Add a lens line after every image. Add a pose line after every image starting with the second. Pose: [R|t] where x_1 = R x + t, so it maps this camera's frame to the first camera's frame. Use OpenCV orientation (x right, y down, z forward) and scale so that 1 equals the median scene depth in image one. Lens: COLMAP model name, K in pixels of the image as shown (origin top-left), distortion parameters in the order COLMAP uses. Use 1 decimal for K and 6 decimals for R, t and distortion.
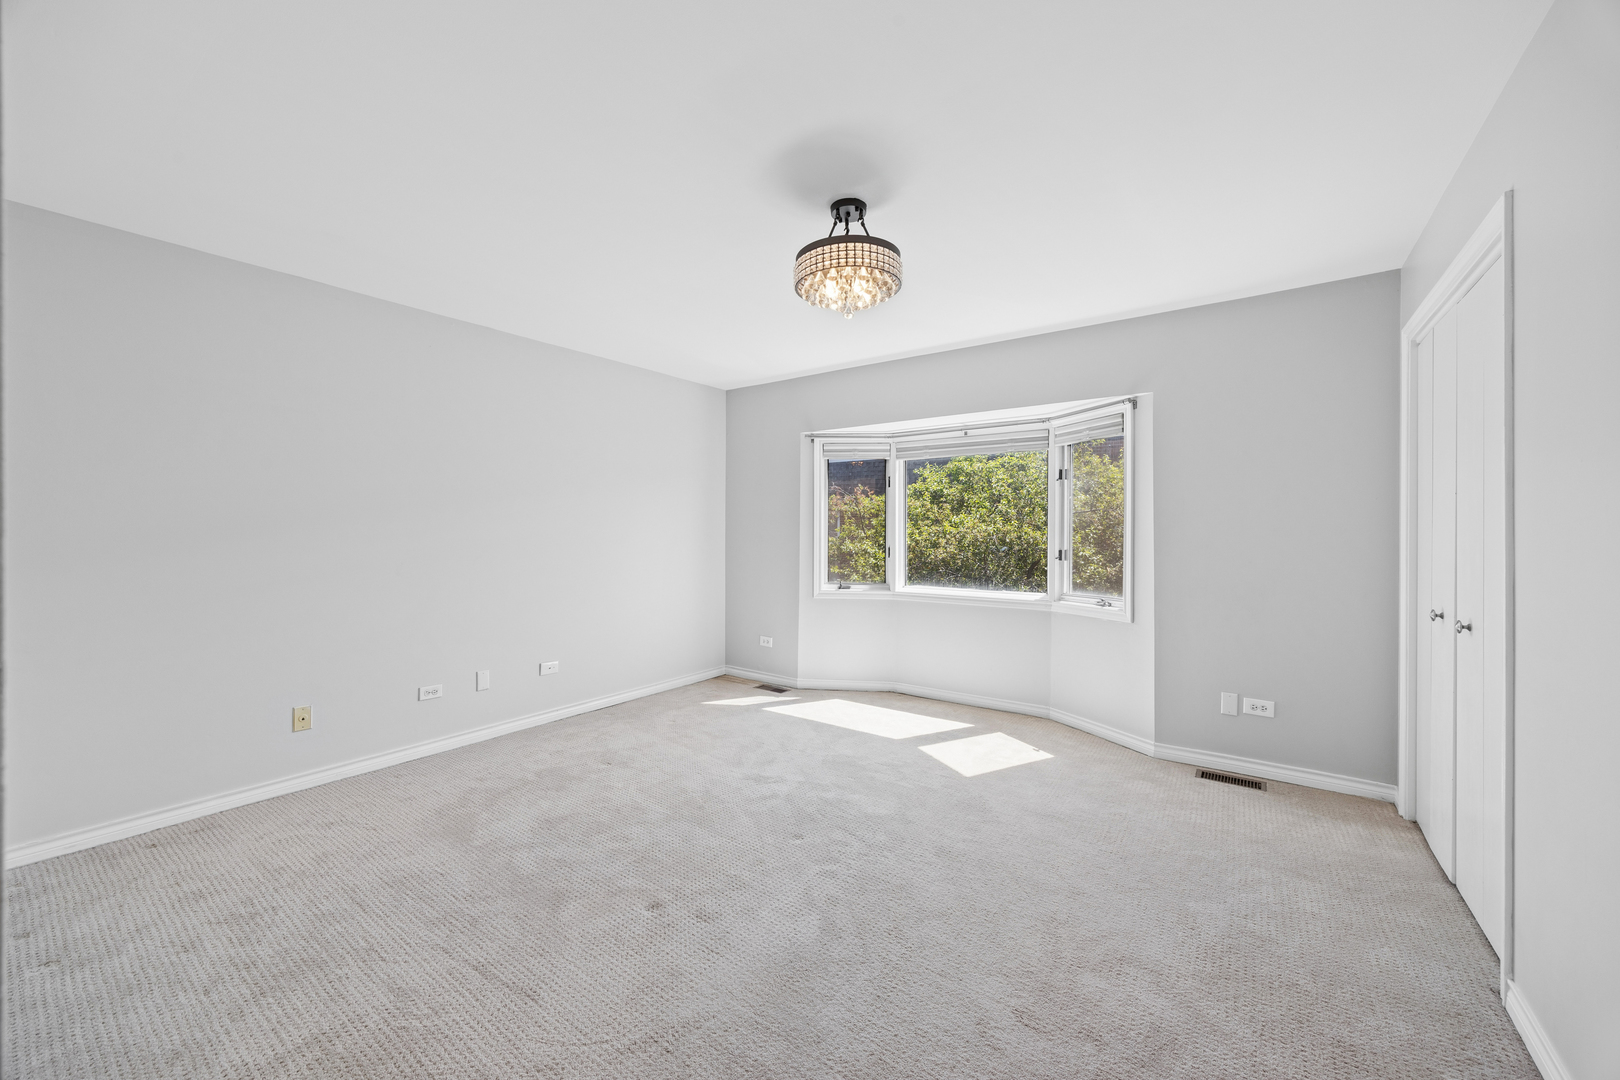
lens RADIAL K [[625.3, 0, 808.2], [0, 625.3, 532.8], [0, 0, 1]] dist [0.001463, -0.000050]
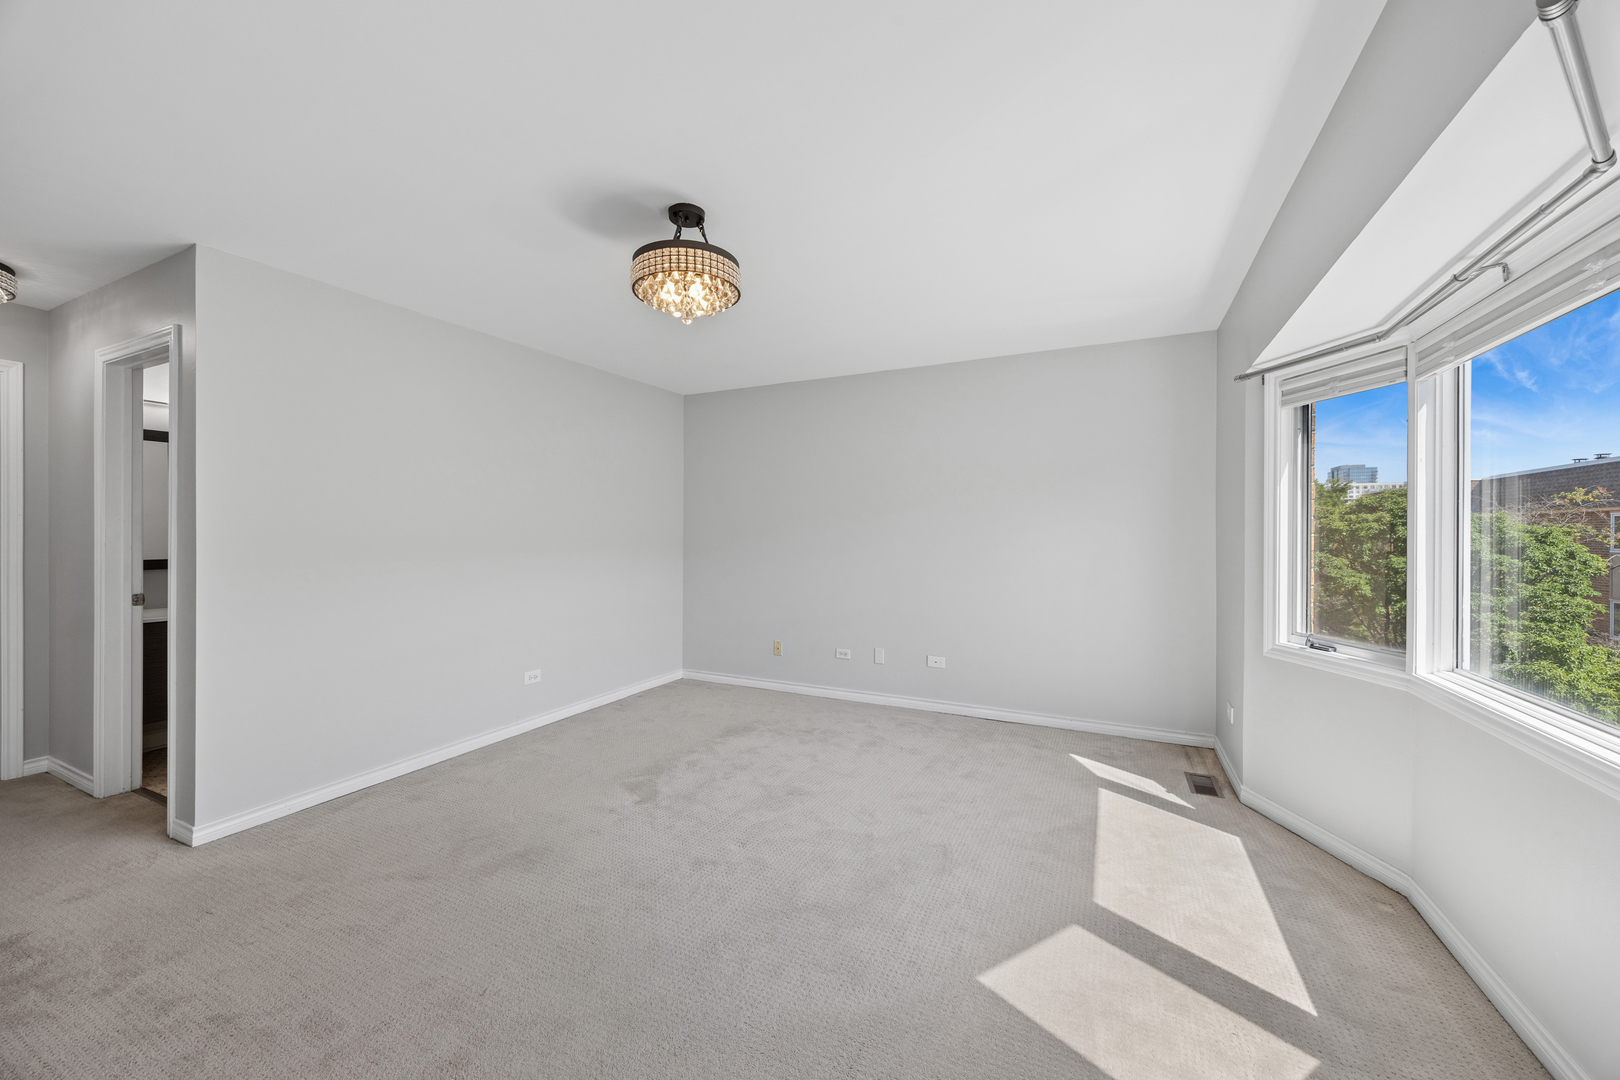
lens RADIAL K [[625.3, 0, 807.7], [0, 625.3, 538.0], [0, 0, 1]] dist [0.001463, -0.000050]
pose [[0.149868, 0.005647, -0.988690, 0.676164], [-0.007100, 0.999964, 0.004636, -0.003768], [0.988681, 0.006325, 0.149902, 0.660457]]
